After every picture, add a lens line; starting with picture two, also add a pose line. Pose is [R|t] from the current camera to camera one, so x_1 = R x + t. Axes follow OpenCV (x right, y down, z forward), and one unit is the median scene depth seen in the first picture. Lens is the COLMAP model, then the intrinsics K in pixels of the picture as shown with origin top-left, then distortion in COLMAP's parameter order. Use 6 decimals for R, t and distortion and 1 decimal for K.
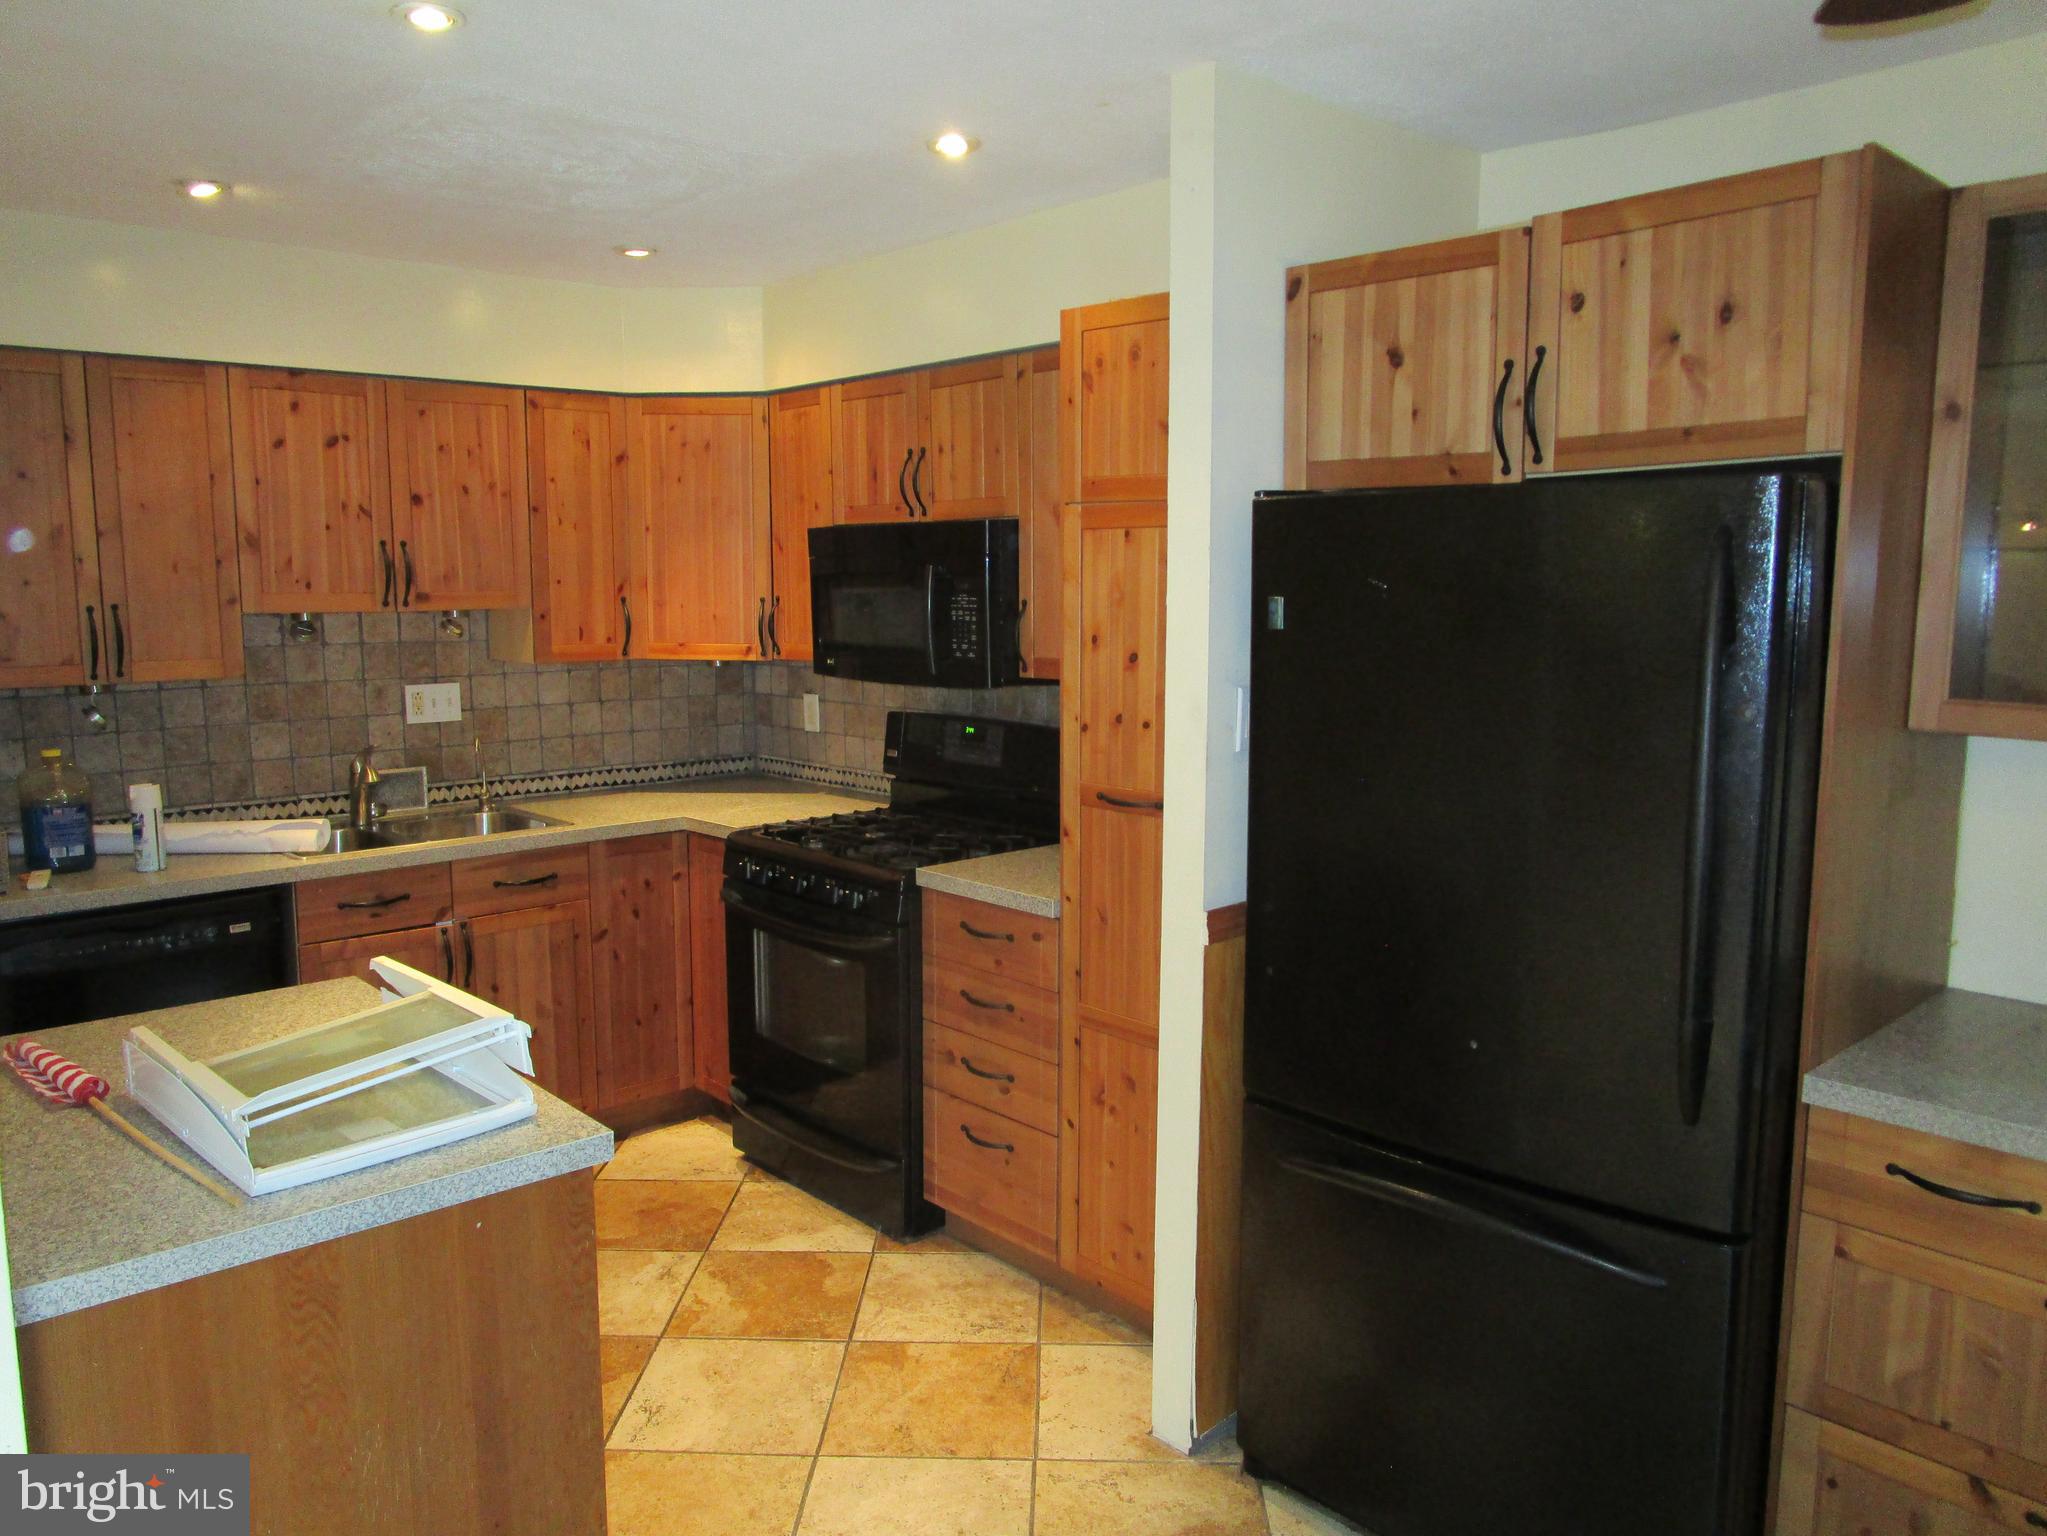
lens RADIAL K [[1464.1, 0, 1023.5], [0, 1464.1, 768.0], [0, 0, 1]] dist [-0.037848, 0.031381]
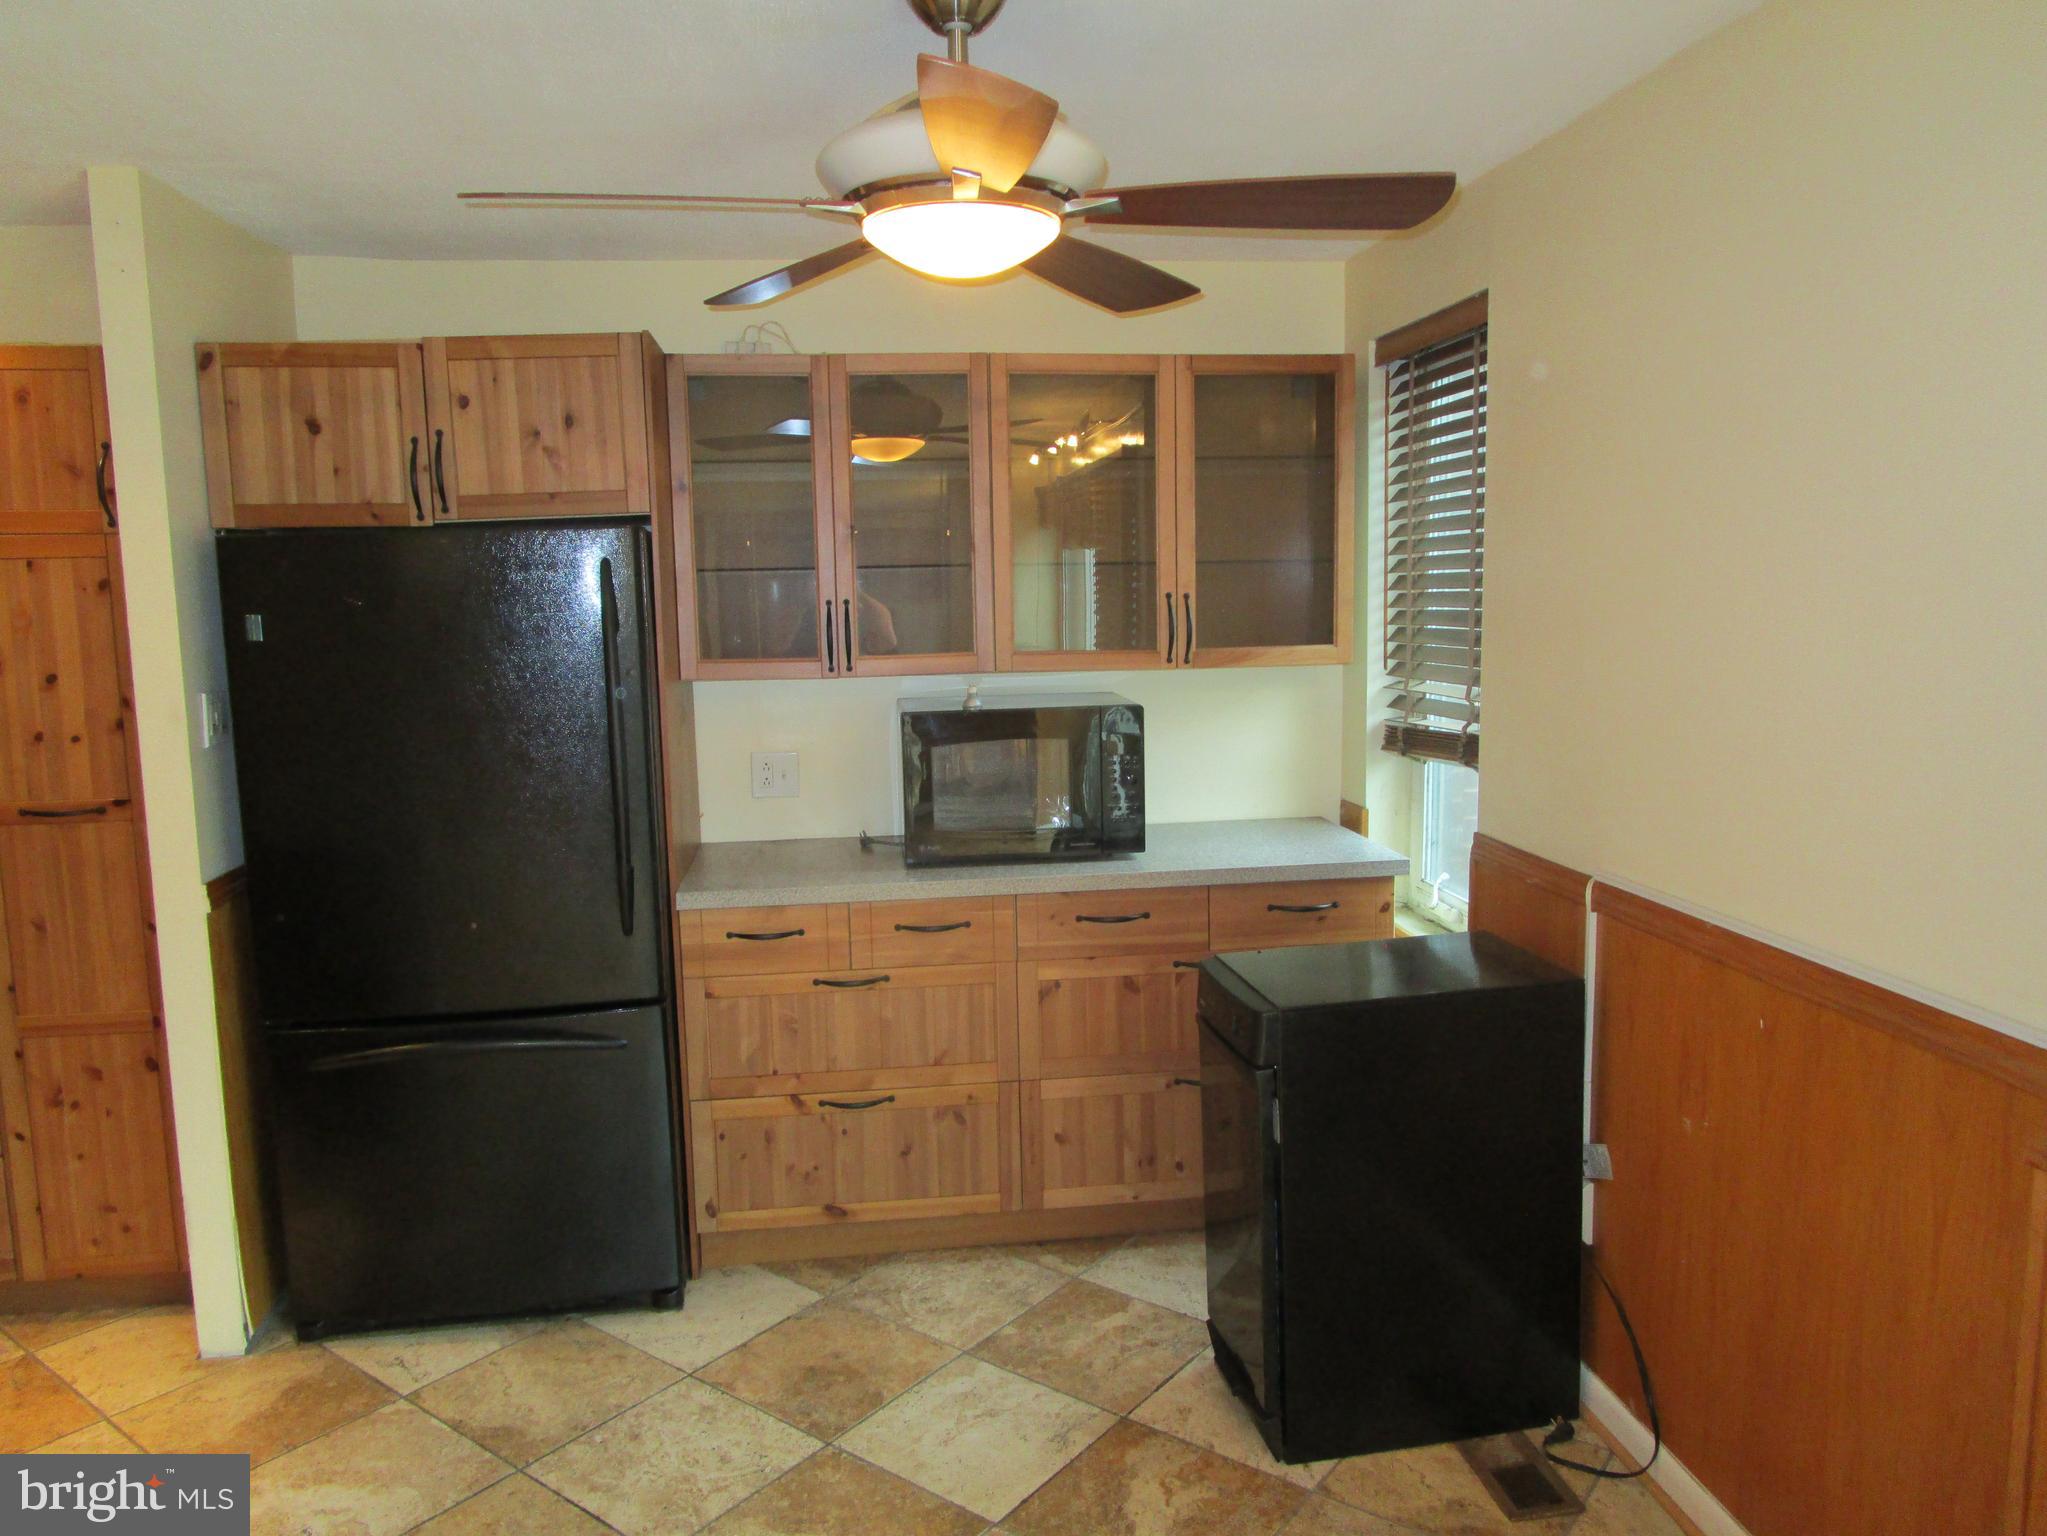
lens RADIAL K [[1498.8, 0, 1033.7], [0, 1498.8, 778.7], [0, 0, 1]] dist [-0.012340, -0.001361]
pose [[0.576160, -0.122922, 0.808041, -0.506184], [0.127666, 0.990026, 0.059576, 0.030994], [-0.807305, 0.068834, 0.586106, -0.281250]]
